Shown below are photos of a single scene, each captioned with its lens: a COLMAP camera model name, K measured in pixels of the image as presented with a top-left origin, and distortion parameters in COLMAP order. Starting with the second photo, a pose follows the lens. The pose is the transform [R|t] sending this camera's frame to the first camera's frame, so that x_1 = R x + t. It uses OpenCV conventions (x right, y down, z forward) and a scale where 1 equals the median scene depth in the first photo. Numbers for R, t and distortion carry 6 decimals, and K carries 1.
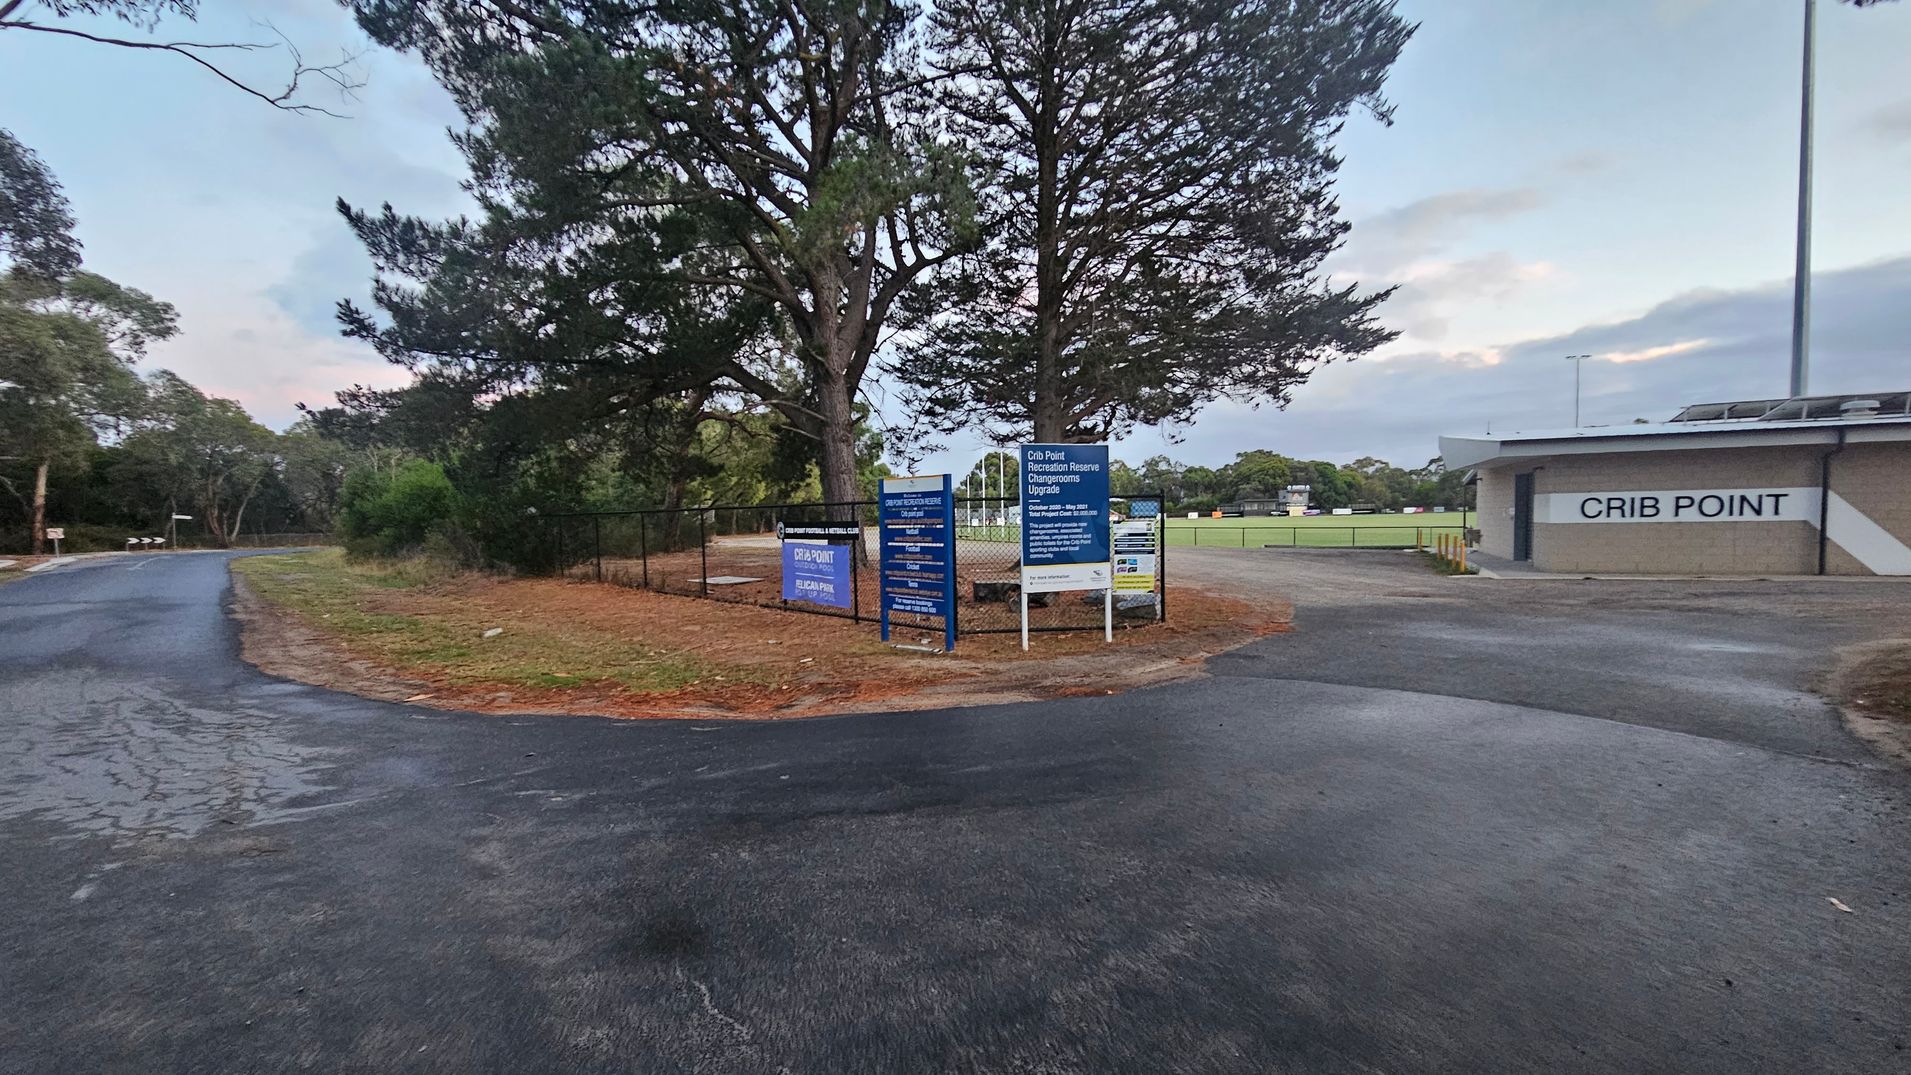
lens RADIAL K [[780.4, 0, 953.0], [0, 780.4, 559.7], [0, 0, 1]] dist [-0.002679, -0.000354]
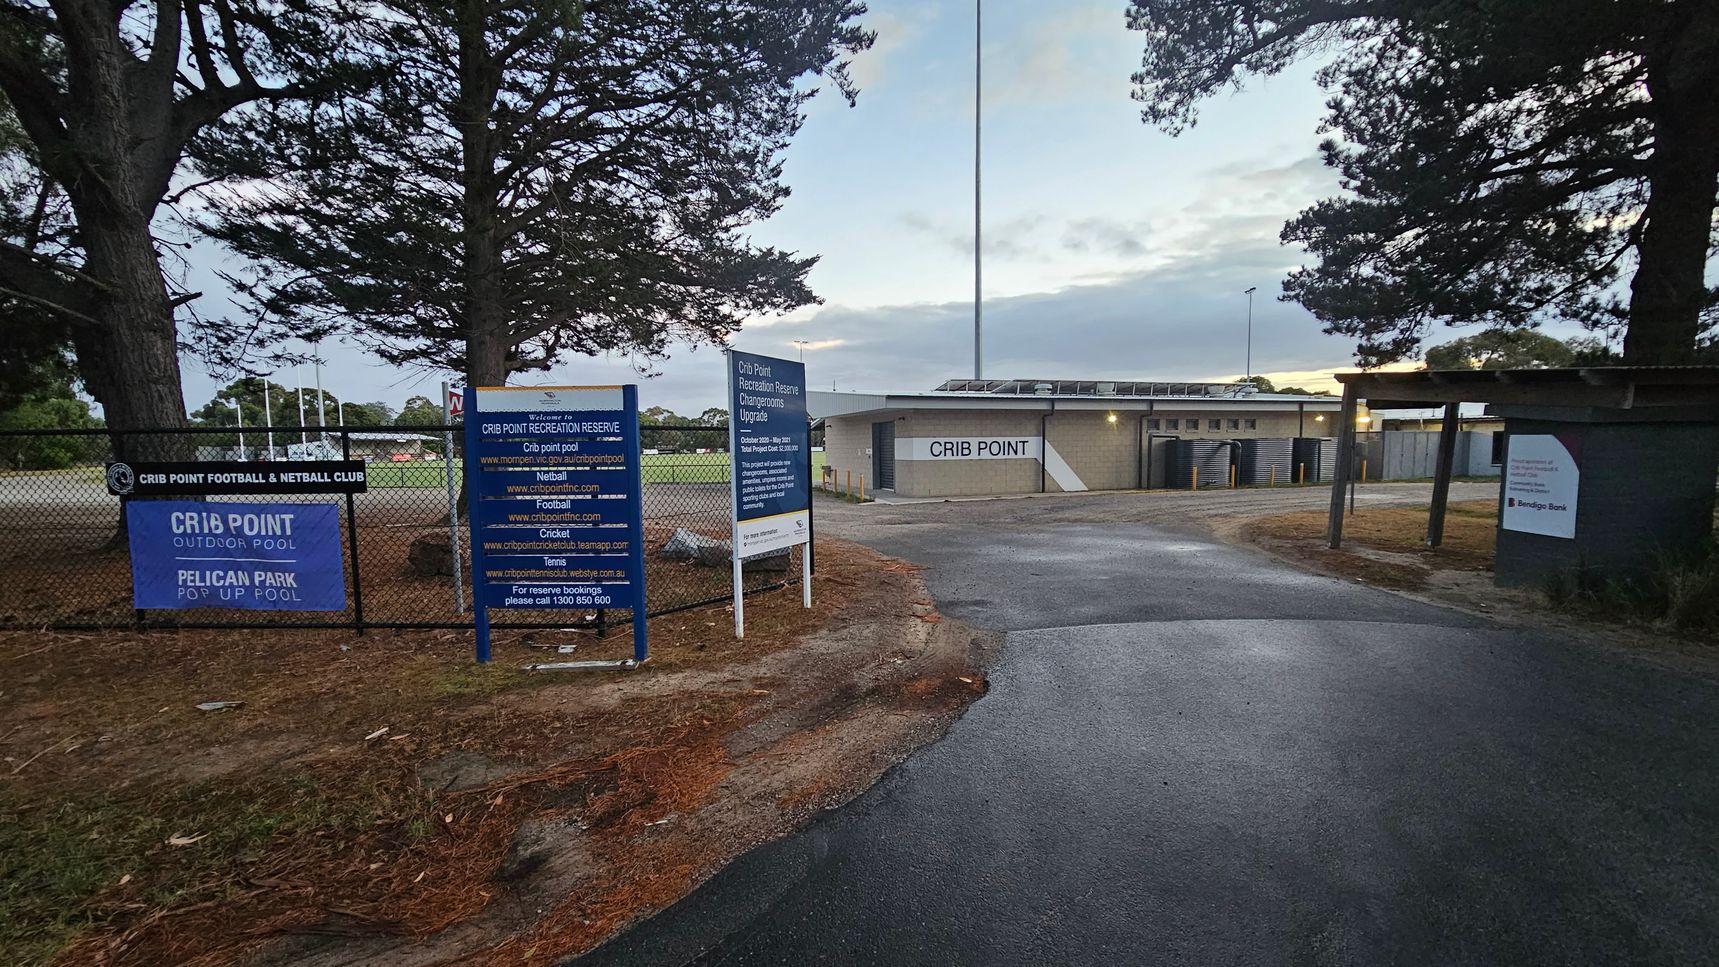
lens RADIAL K [[702.0, 0, 857.3], [0, 702.0, 503.5], [0, 0, 1]] dist [-0.002679, -0.000354]
pose [[0.714942, -0.046114, 0.697662, -0.137305], [0.037781, 0.998913, 0.027310, -0.010790], [-0.698163, 0.006833, 0.715907, 0.227919]]
